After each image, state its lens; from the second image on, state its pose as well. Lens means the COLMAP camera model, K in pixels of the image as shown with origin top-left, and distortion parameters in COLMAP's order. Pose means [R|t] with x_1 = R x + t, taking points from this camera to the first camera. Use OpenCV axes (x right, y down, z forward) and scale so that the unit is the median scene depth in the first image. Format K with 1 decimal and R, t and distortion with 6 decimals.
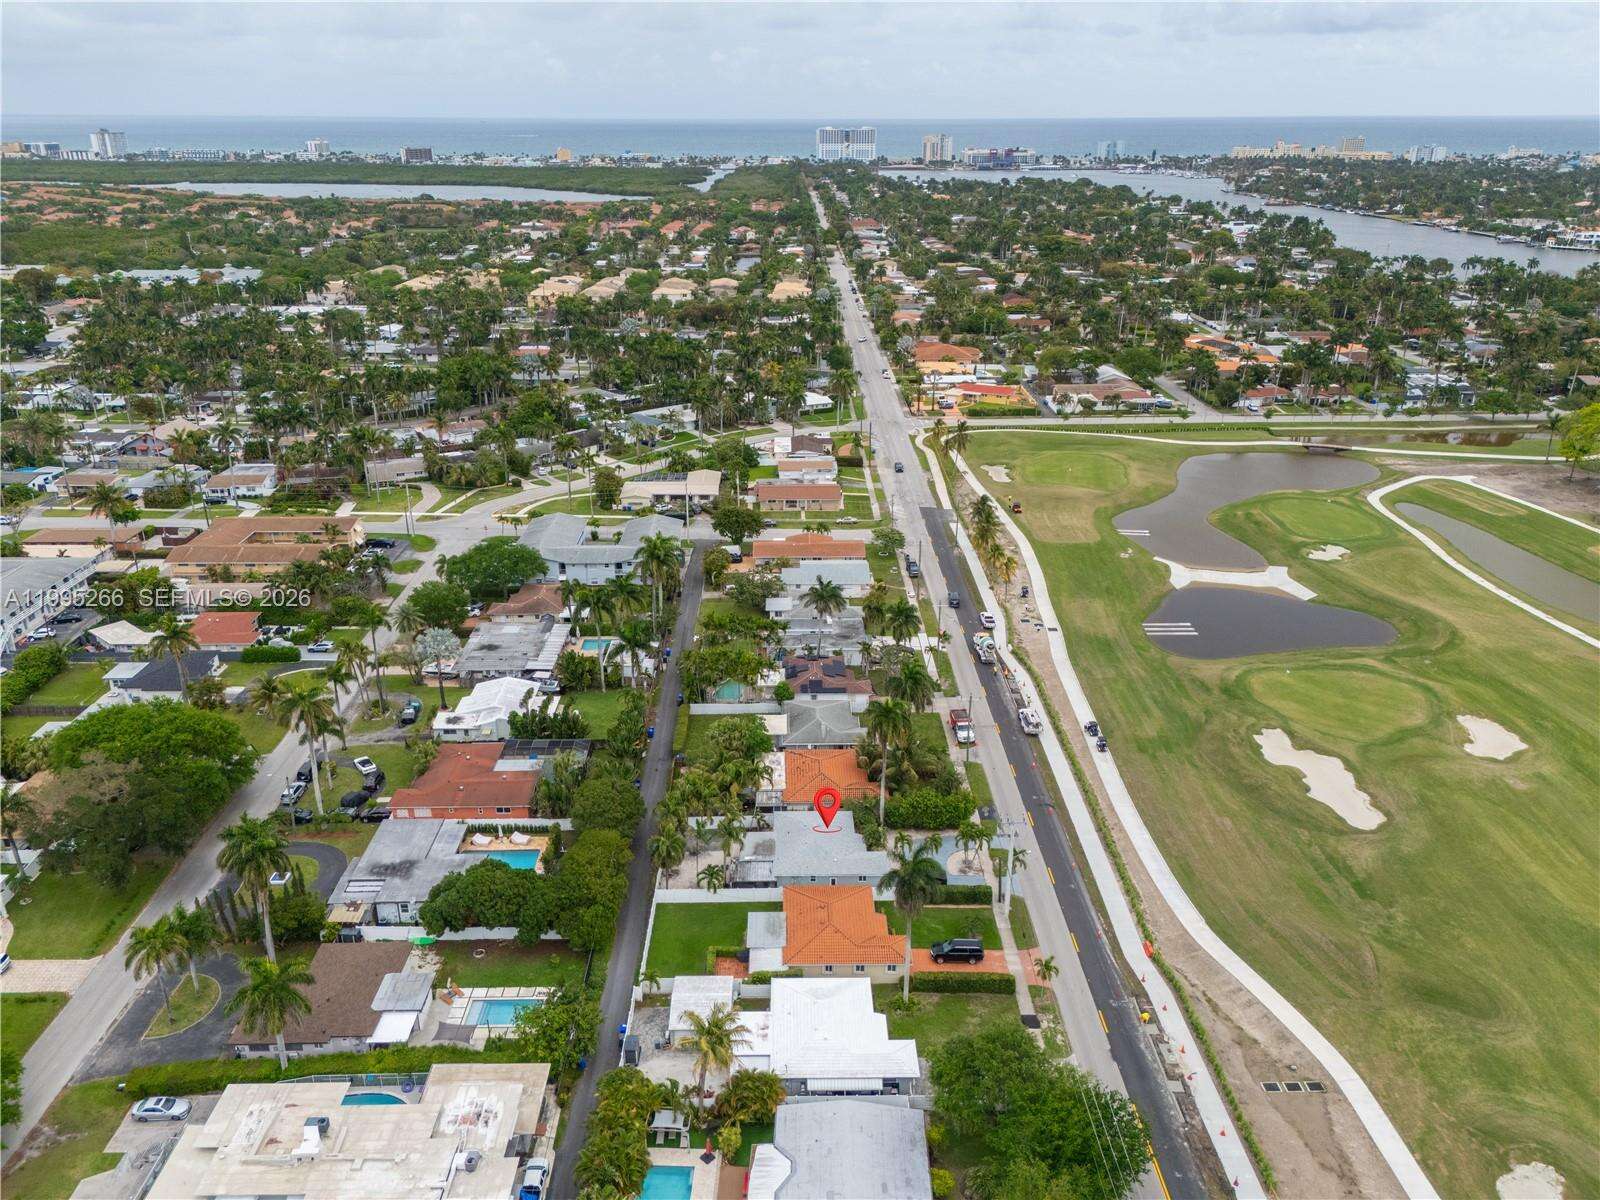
lens RADIAL K [[1146.6, 0, 770.1], [0, 1146.6, 598.9], [0, 0, 1]] dist [0.081382, -0.088579]
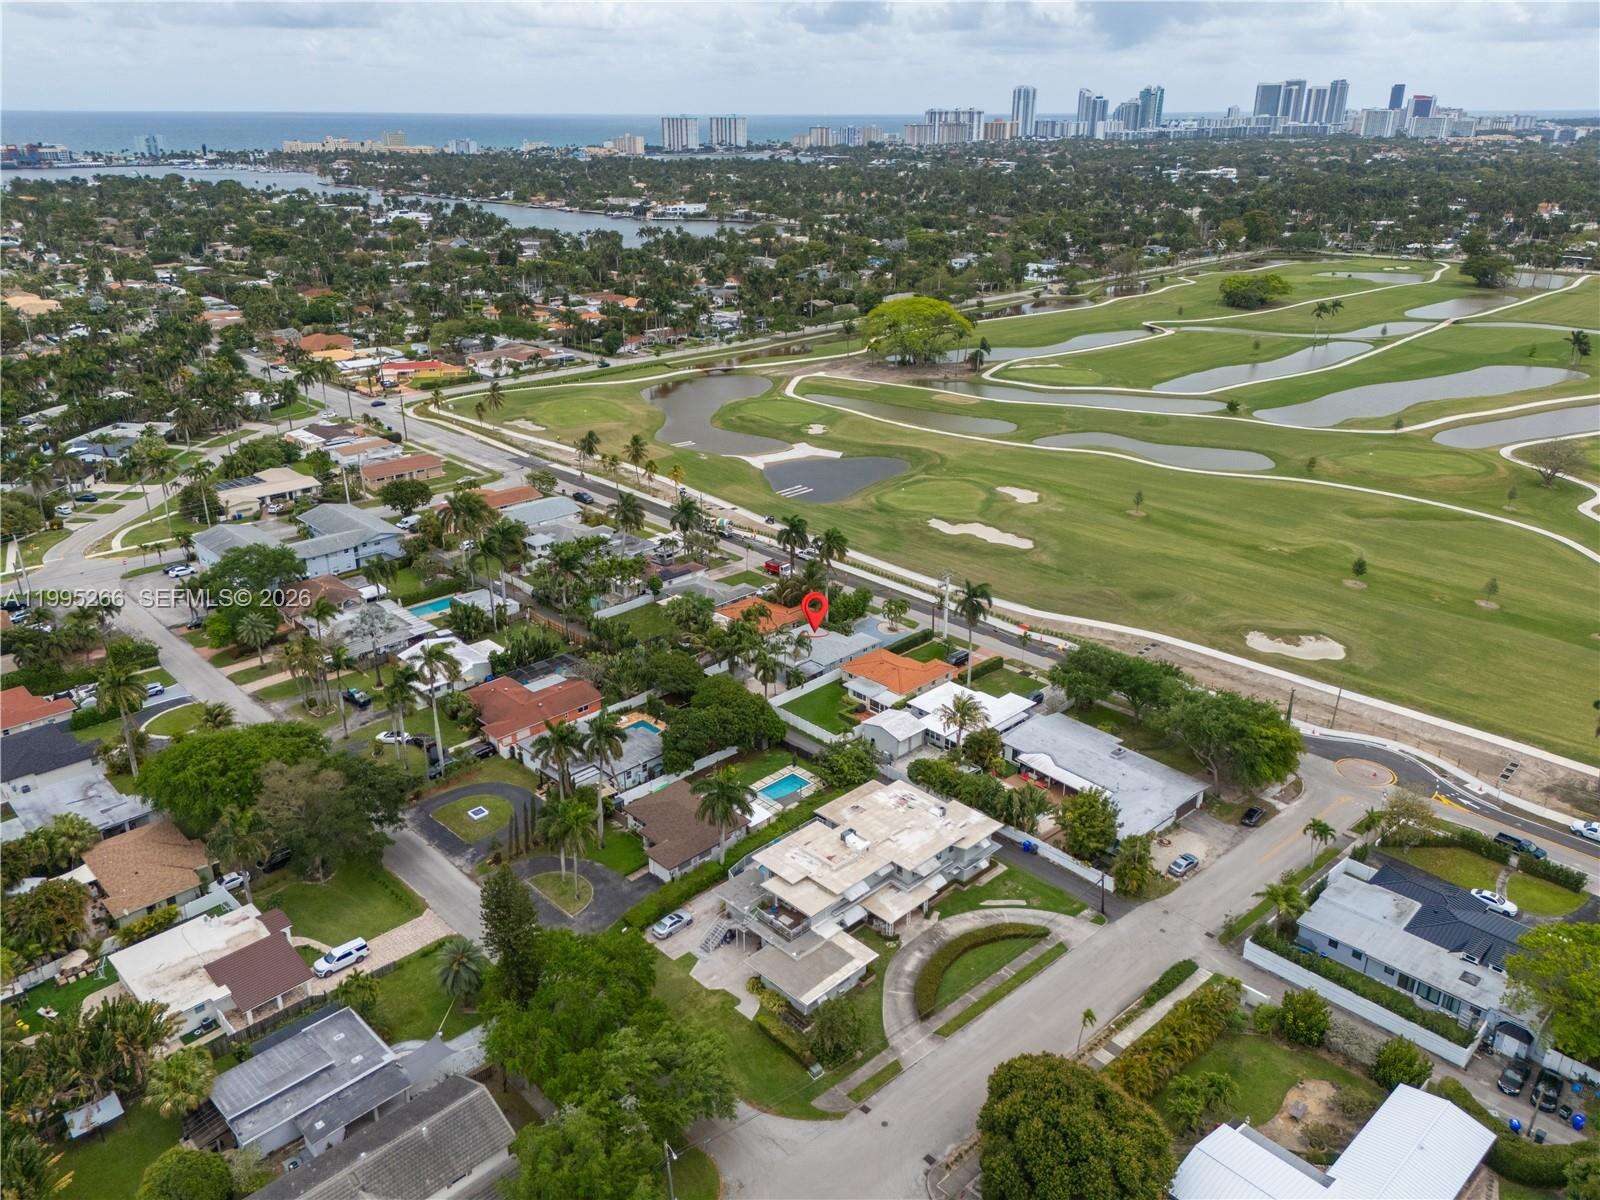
lens RADIAL K [[1146.6, 0, 770.1], [0, 1146.6, 598.9], [0, 0, 1]] dist [0.081382, -0.088579]
pose [[0.735563, -0.261549, 0.624932, -0.525653], [0.259041, 0.960955, 0.097284, 0.008798], [-0.625975, 0.090325, 0.774594, -0.014243]]
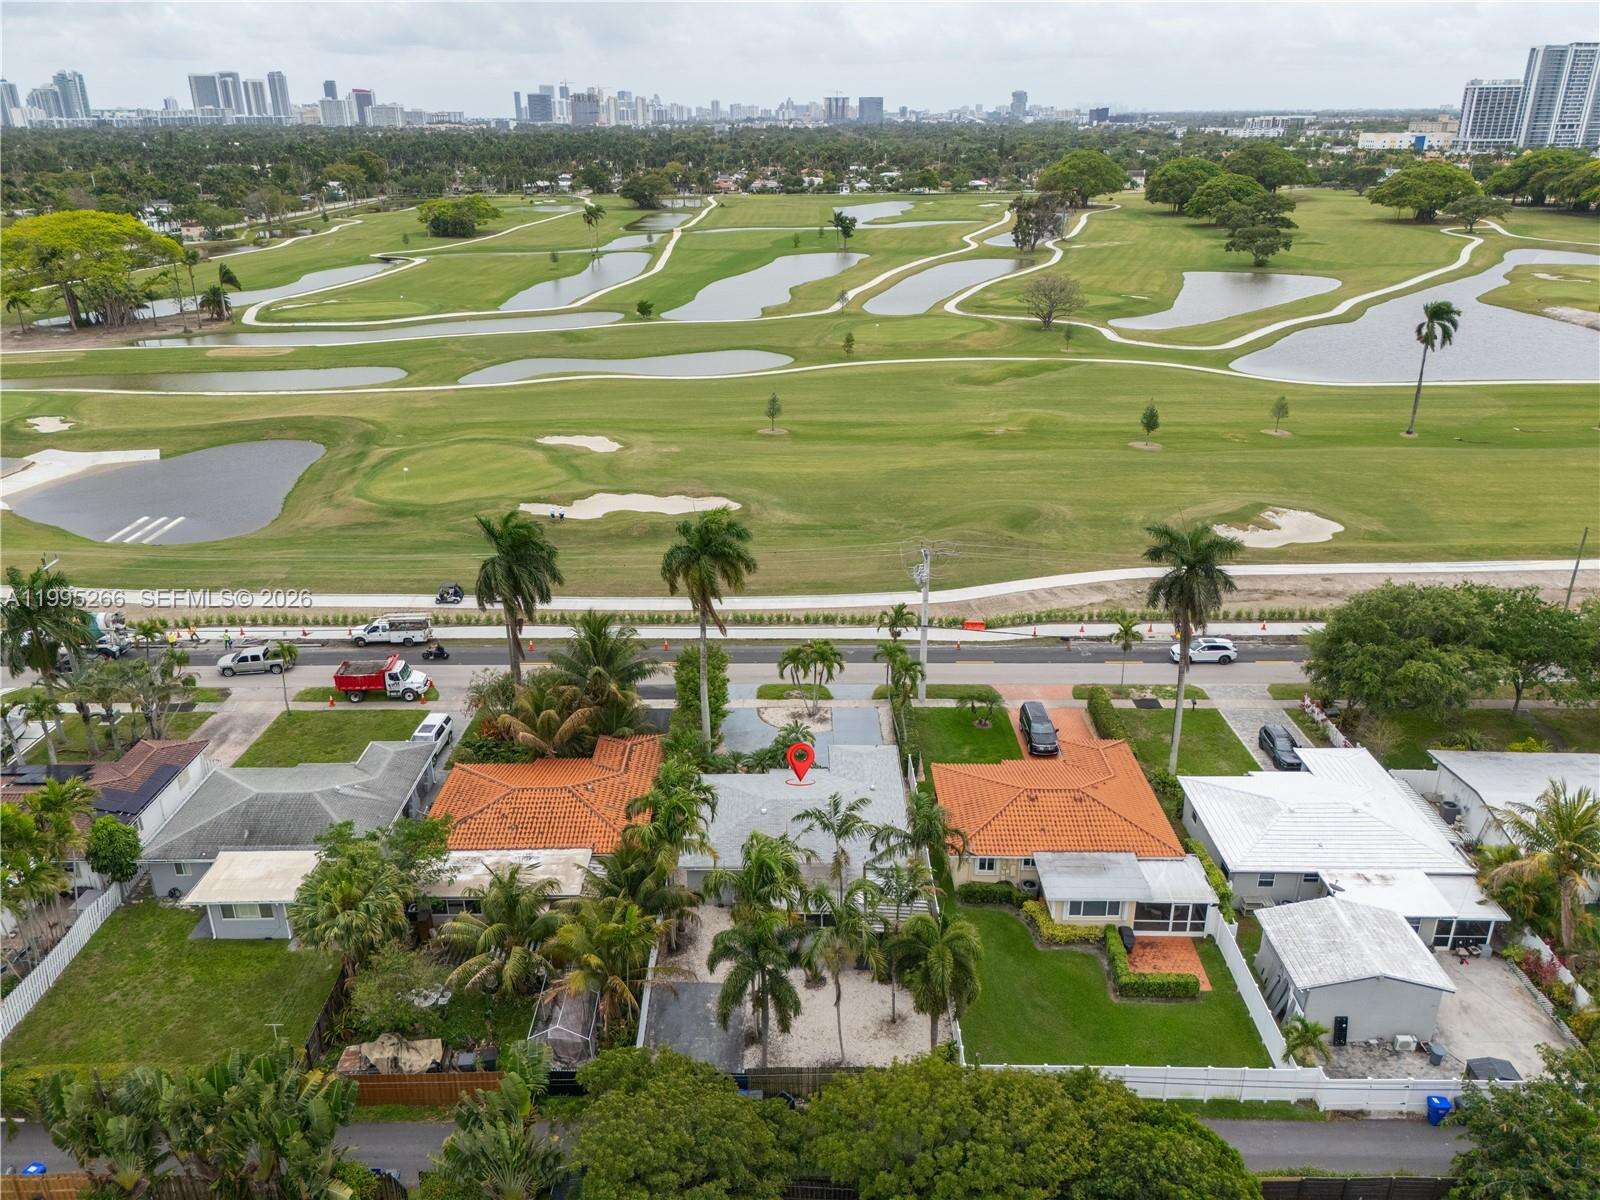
lens RADIAL K [[1142.4, 0, 800.0], [0, 1142.4, 600.0], [0, 0, 1]] dist [0.059642, -0.047493]
pose [[0.003761, -0.384597, 0.923077, -0.245106], [0.373587, 0.856787, 0.355455, -0.031845], [-0.927587, 0.343513, 0.146903, 0.560159]]
